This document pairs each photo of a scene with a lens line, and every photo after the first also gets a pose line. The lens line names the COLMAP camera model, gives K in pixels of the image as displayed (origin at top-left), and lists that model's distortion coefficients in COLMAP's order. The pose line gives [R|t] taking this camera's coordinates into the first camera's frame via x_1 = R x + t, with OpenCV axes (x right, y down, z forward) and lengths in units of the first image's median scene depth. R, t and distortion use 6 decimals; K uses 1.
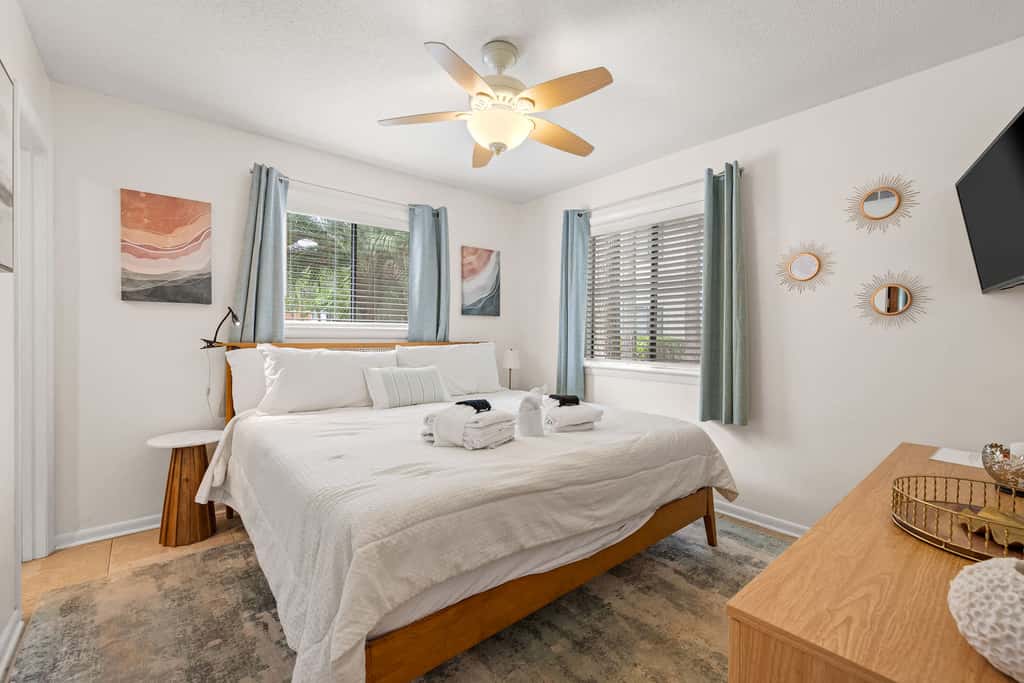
lens RADIAL K [[442.2, 0, 514.2], [0, 442.2, 339.3], [0, 0, 1]] dist [0.000086, -0.000079]
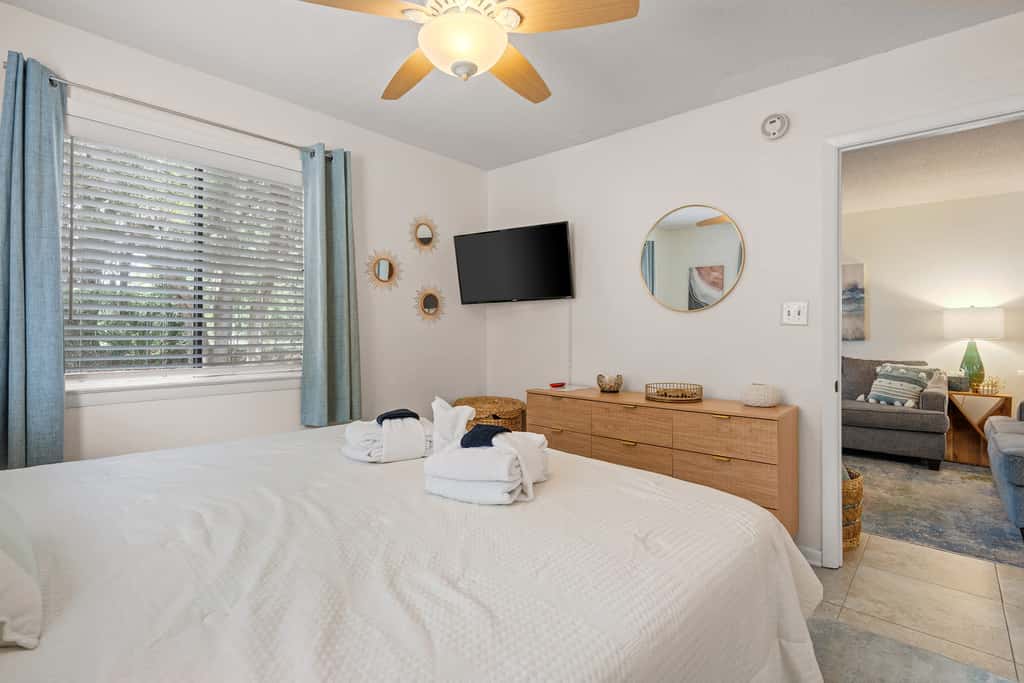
lens RADIAL K [[487.6, 0, 512.0], [0, 487.6, 341.5], [0, 0, 1]] dist [-0.001306, -0.000248]
pose [[-0.140161, -0.025056, 0.989812, -0.643770], [0.011090, 0.999577, 0.026874, -0.007089], [-0.990067, 0.014744, -0.139824, 0.824886]]
